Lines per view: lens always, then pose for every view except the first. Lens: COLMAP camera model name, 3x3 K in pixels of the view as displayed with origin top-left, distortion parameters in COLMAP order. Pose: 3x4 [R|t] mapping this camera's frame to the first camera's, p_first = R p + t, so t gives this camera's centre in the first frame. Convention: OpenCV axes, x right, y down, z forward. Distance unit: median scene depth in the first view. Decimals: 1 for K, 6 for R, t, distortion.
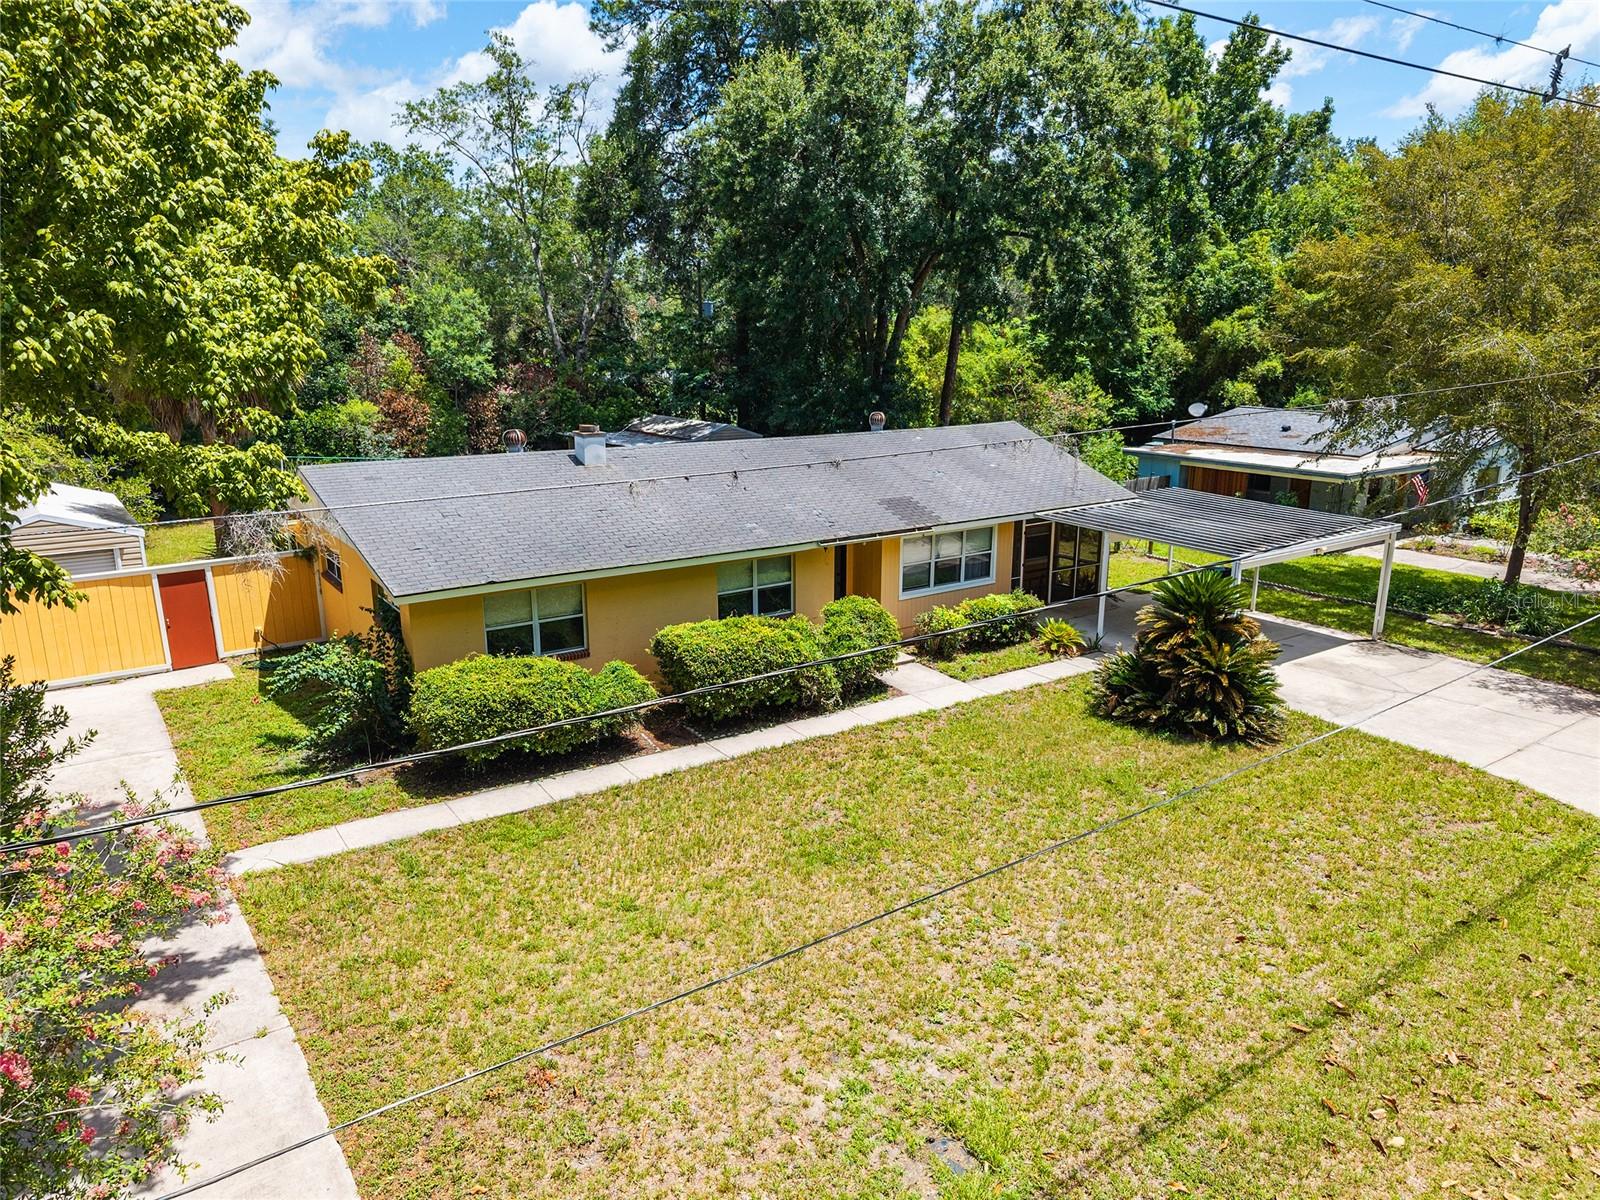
lens RADIAL K [[1059.2, 0, 800.0], [0, 1059.2, 600.0], [0, 0, 1]] dist [0.001242, 0.002081]
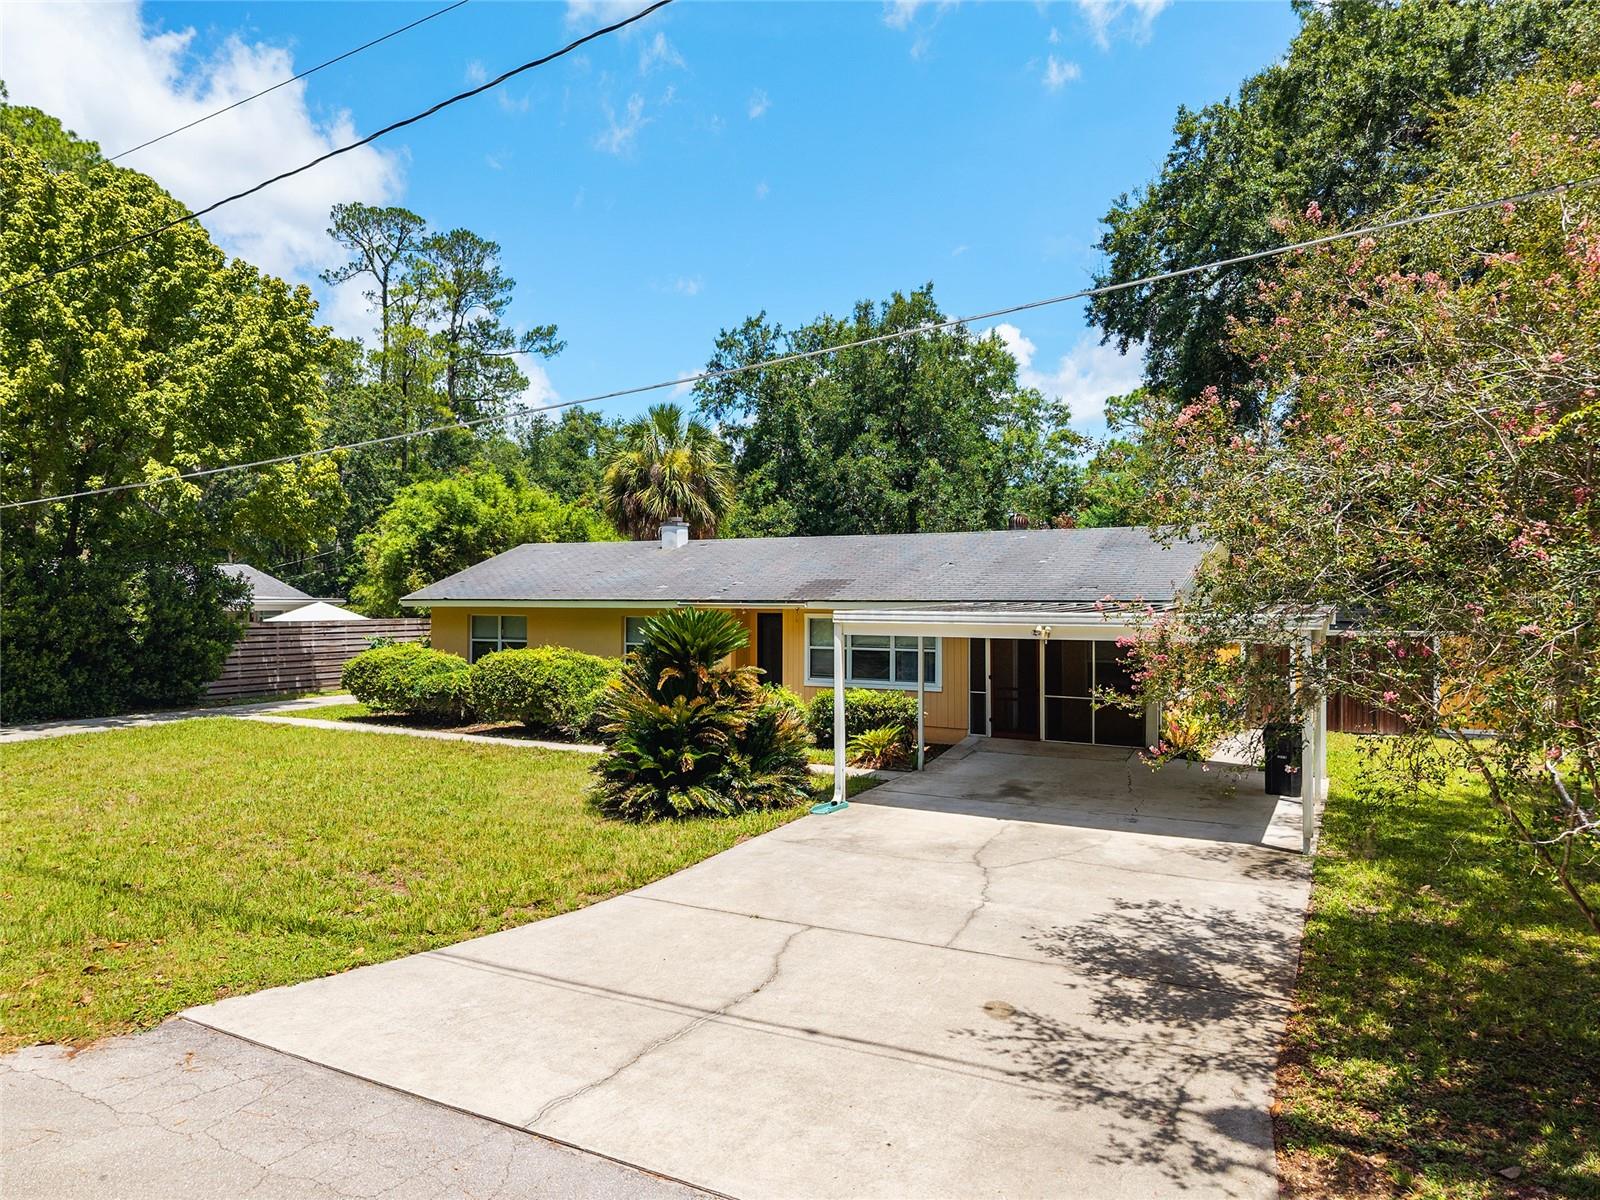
lens RADIAL K [[1059.2, 0, 800.0], [0, 1059.2, 600.0], [0, 0, 1]] dist [0.001242, 0.002081]
pose [[0.472738, 0.005198, -0.881187, 0.996716], [-0.218907, 0.969329, -0.111721, 0.034390], [0.853579, 0.245713, 0.459377, 0.625730]]
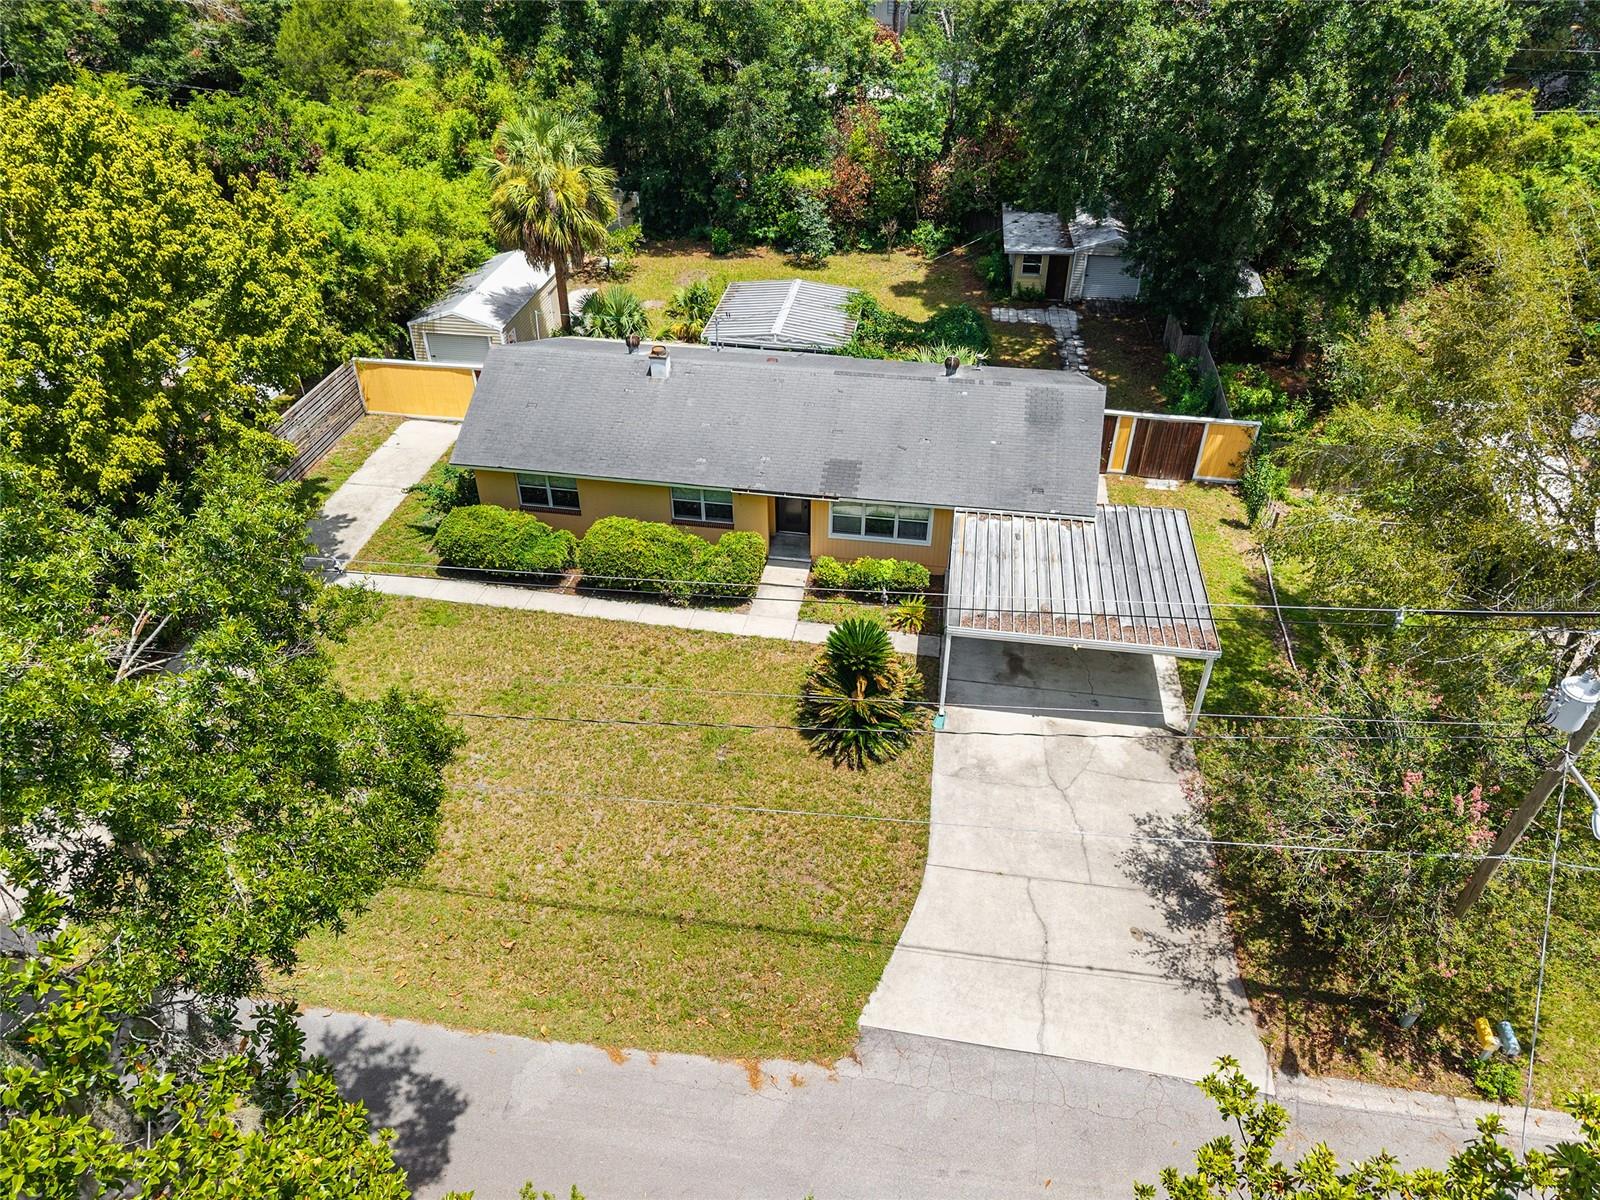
lens RADIAL K [[1064.4, 0, 805.4], [0, 1064.4, 600.5], [0, 0, 1]] dist [0.008210, -0.003545]
pose [[0.733891, 0.396894, -0.551253, 0.906743], [-0.173470, 0.894139, 0.412824, -0.511291], [0.656744, -0.207342, 0.725049, 0.035422]]
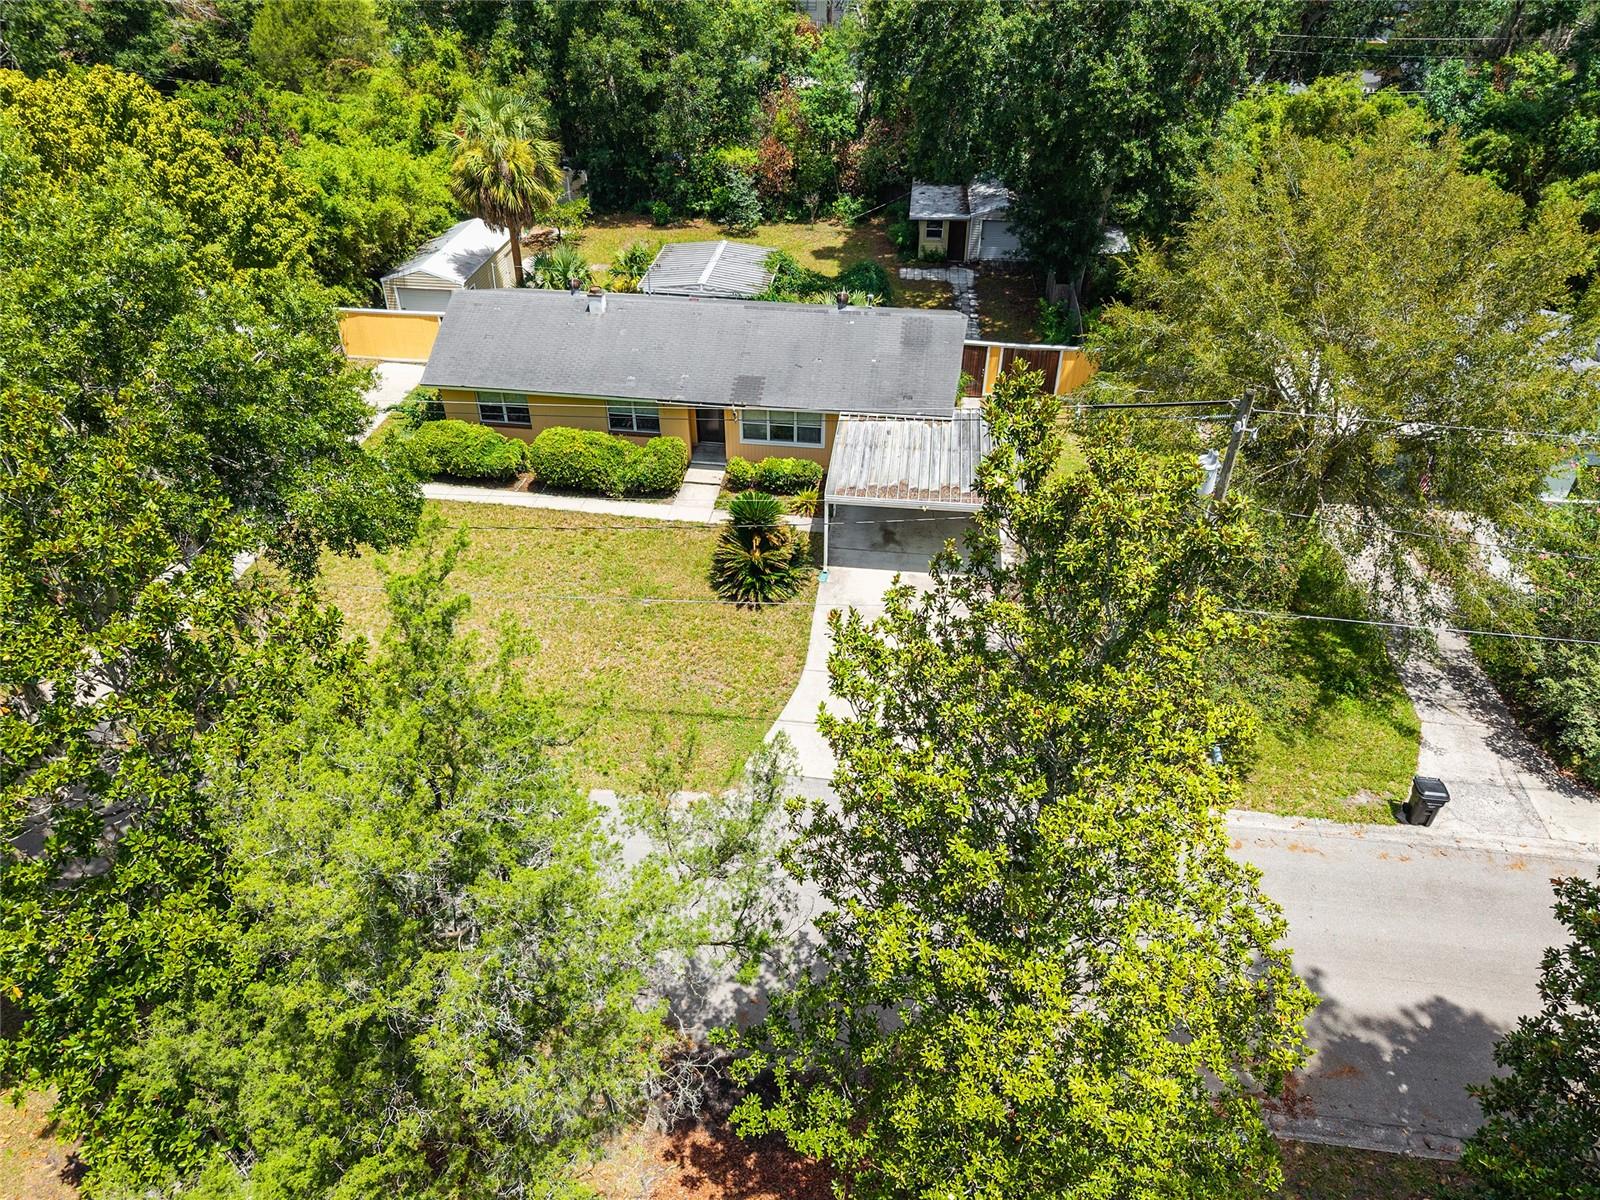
lens RADIAL K [[1059.2, 0, 800.0], [0, 1059.2, 600.0], [0, 0, 1]] dist [0.001242, 0.002081]
pose [[0.753486, 0.386089, -0.532160, 1.190900], [-0.168031, 0.895618, 0.411867, -0.494751], [0.635629, -0.220917, 0.739710, -0.150073]]
